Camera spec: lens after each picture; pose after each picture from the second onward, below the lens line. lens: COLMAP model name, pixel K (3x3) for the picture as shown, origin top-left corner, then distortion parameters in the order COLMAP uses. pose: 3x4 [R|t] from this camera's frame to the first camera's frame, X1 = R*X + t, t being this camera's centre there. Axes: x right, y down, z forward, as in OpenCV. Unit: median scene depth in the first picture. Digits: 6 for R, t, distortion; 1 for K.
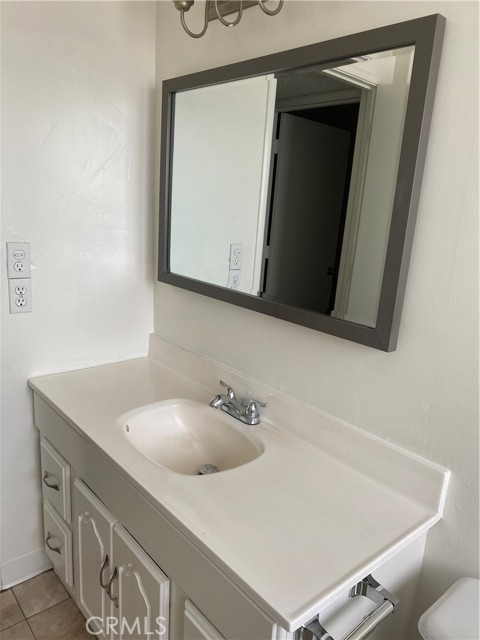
lens RADIAL K [[488.3, 0, 240.8], [0, 488.3, 323.3], [0, 0, 1]] dist [0.039575, -0.071514]
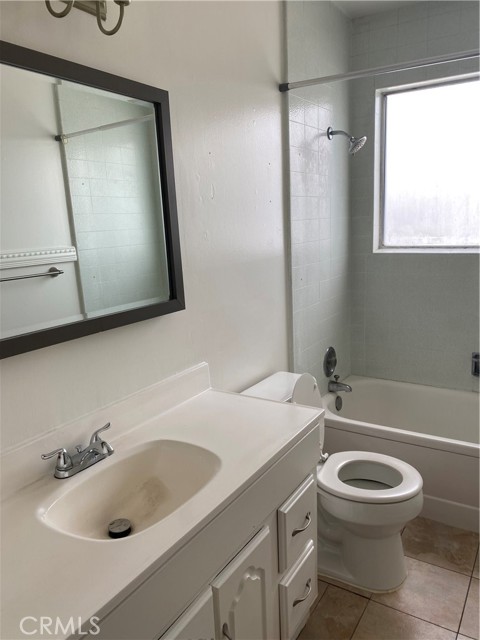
lens RADIAL K [[488.3, 0, 240.8], [0, 488.3, 323.3], [0, 0, 1]] dist [0.039575, -0.071514]
pose [[-0.299000, -0.250006, 0.920921, -1.016841], [0.248675, 0.911311, 0.328136, -0.312664], [-0.921281, 0.327123, -0.210312, 1.047792]]
